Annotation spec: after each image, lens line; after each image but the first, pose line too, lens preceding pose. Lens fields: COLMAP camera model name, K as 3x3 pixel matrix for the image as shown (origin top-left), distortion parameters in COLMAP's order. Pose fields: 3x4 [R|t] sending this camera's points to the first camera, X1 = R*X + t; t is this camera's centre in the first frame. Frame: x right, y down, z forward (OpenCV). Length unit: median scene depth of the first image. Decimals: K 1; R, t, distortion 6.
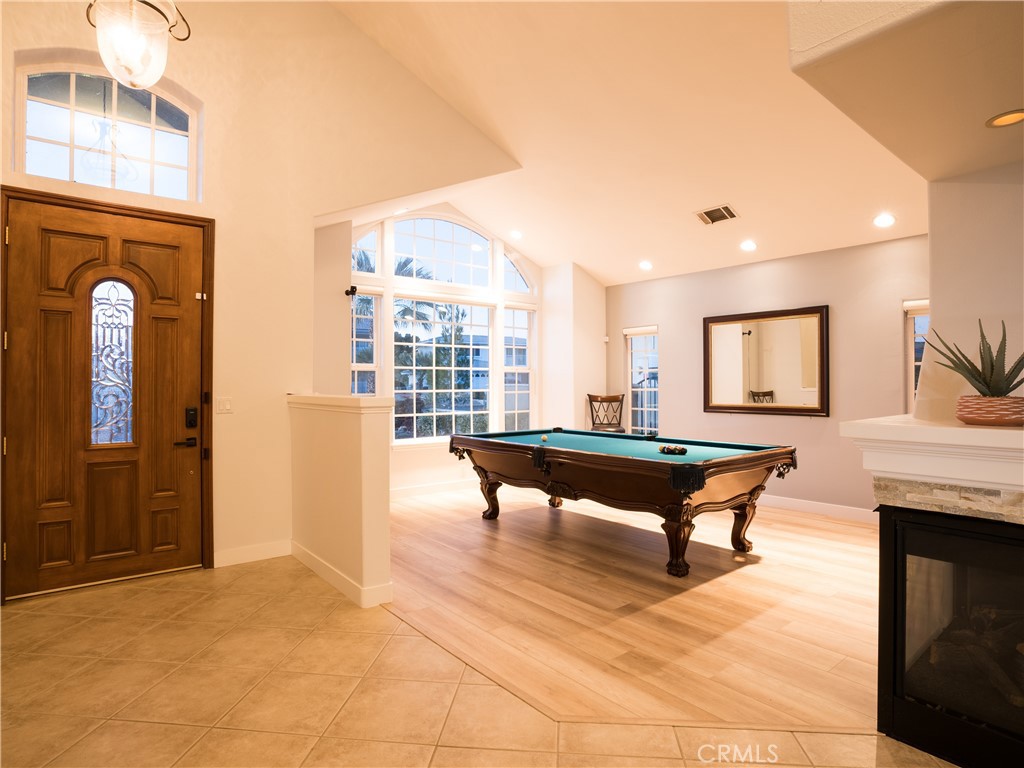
lens RADIAL K [[563.4, 0, 512.0], [0, 563.4, 384.0], [0, 0, 1]] dist [-0.067625, 0.001371]
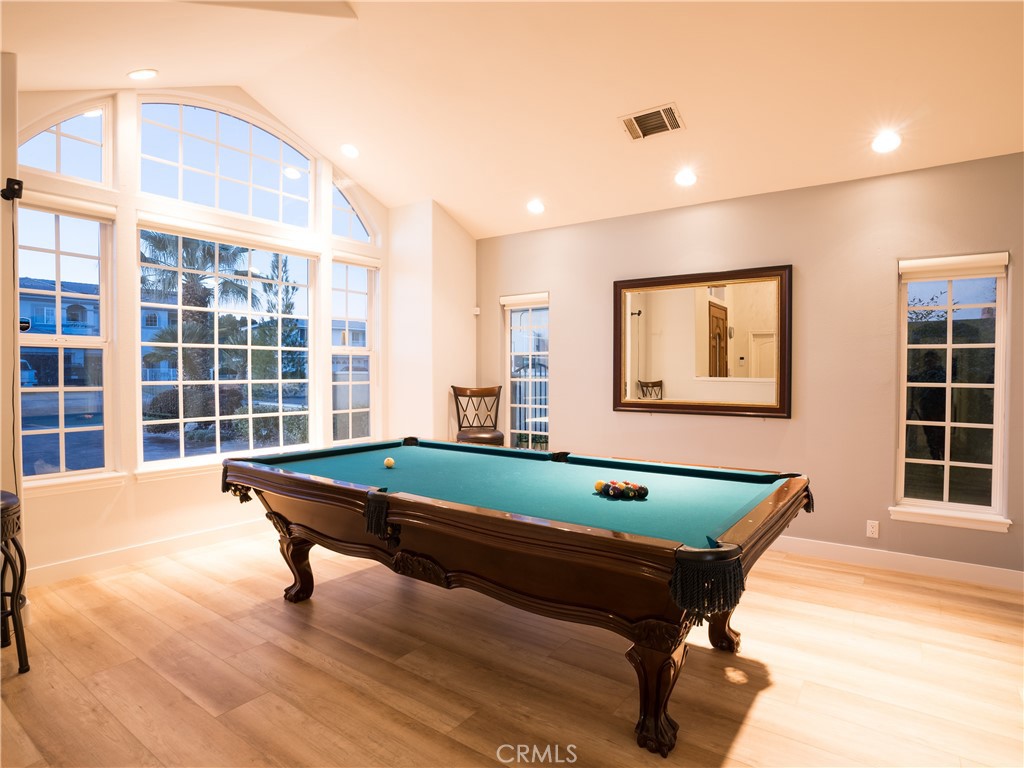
lens RADIAL K [[563.4, 0, 512.0], [0, 563.4, 384.0], [0, 0, 1]] dist [-0.067625, 0.001371]
pose [[0.964957, -0.001677, 0.262402, 0.022908], [-0.004039, 0.999766, 0.021241, -0.000102], [-0.262377, -0.021557, 0.964725, 0.333955]]
